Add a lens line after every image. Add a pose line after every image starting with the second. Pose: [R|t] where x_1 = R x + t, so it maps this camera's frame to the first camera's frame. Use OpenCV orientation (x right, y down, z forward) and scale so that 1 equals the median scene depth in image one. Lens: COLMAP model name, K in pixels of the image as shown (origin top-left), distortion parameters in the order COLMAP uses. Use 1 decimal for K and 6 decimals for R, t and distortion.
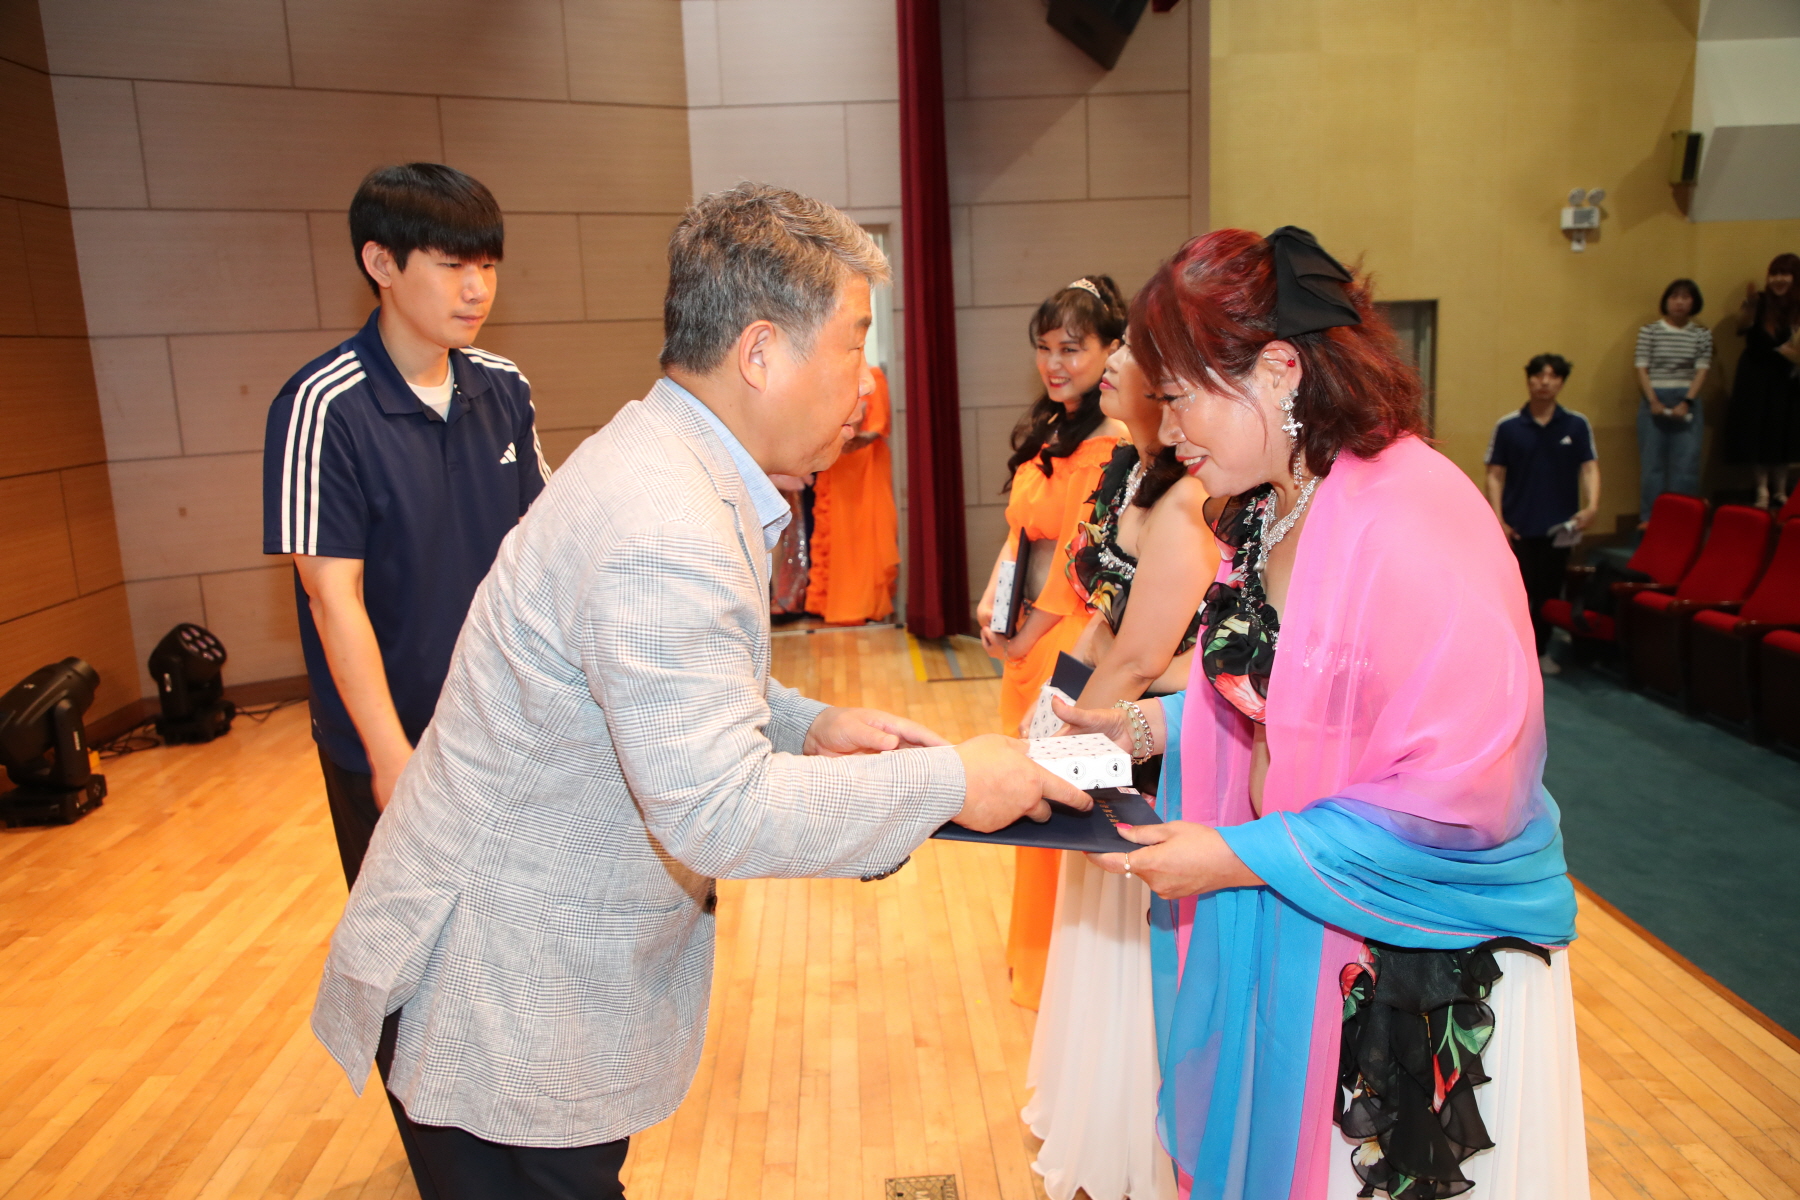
lens RADIAL K [[1370.5, 0, 900.0], [0, 1370.5, 600.0], [0, 0, 1]] dist [-0.013607, 0.004917]
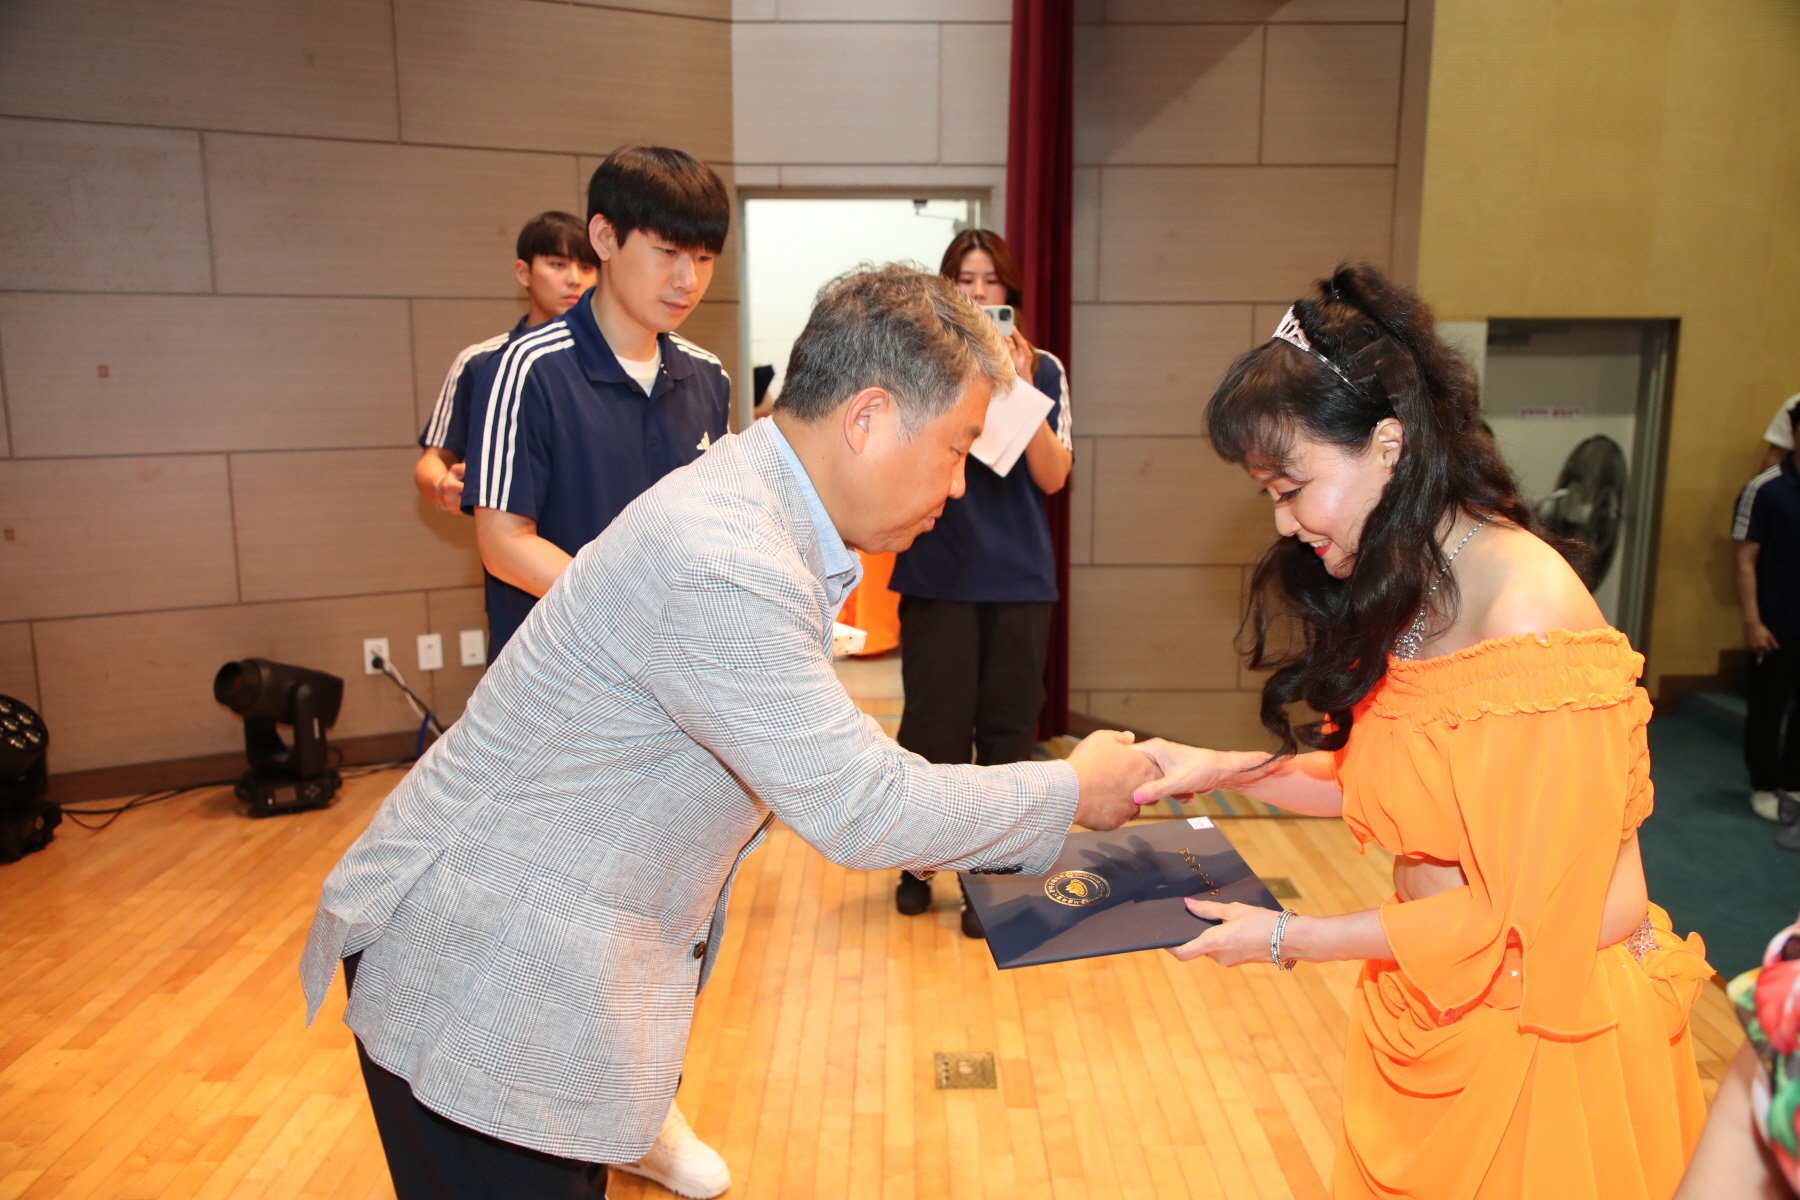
lens RADIAL K [[1447.7, 0, 900.0], [0, 1447.7, 600.0], [0, 0, 1]] dist [0.003209, 0.011863]
pose [[0.998125, 0.047854, -0.038165, -0.017071], [-0.048298, 0.998774, -0.010812, -0.037880], [0.037601, 0.012635, 0.999213, 0.209607]]
